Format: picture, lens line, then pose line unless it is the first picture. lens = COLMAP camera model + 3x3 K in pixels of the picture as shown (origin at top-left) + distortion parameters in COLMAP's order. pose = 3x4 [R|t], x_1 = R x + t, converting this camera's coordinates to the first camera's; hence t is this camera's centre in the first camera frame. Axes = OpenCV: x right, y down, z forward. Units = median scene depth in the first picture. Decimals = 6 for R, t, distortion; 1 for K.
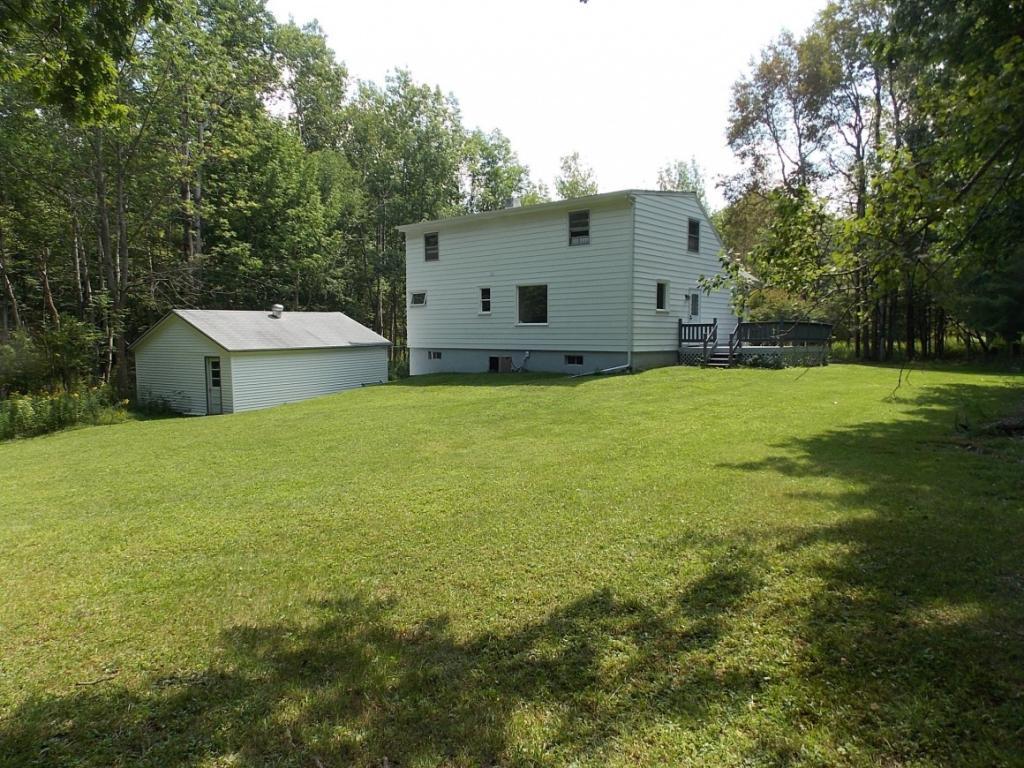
lens RADIAL K [[690.1, 0, 511.2], [0, 690.1, 383.0], [0, 0, 1]] dist [0.007790, 0.006253]
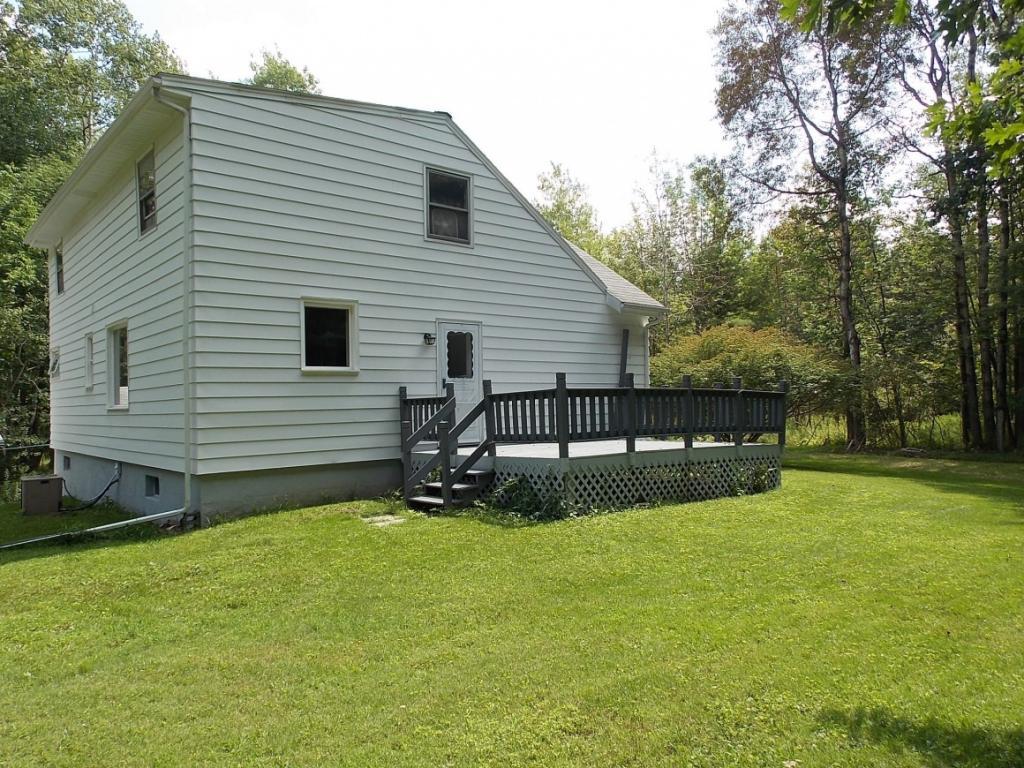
lens RADIAL K [[727.4, 0, 513.2], [0, 727.4, 385.5], [0, 0, 1]] dist [0.006029, 0.001563]
pose [[0.987581, -0.026511, -0.154858, 0.383847], [0.011253, 0.995064, -0.098591, -0.047533], [0.156707, 0.095624, 0.983005, 0.551121]]
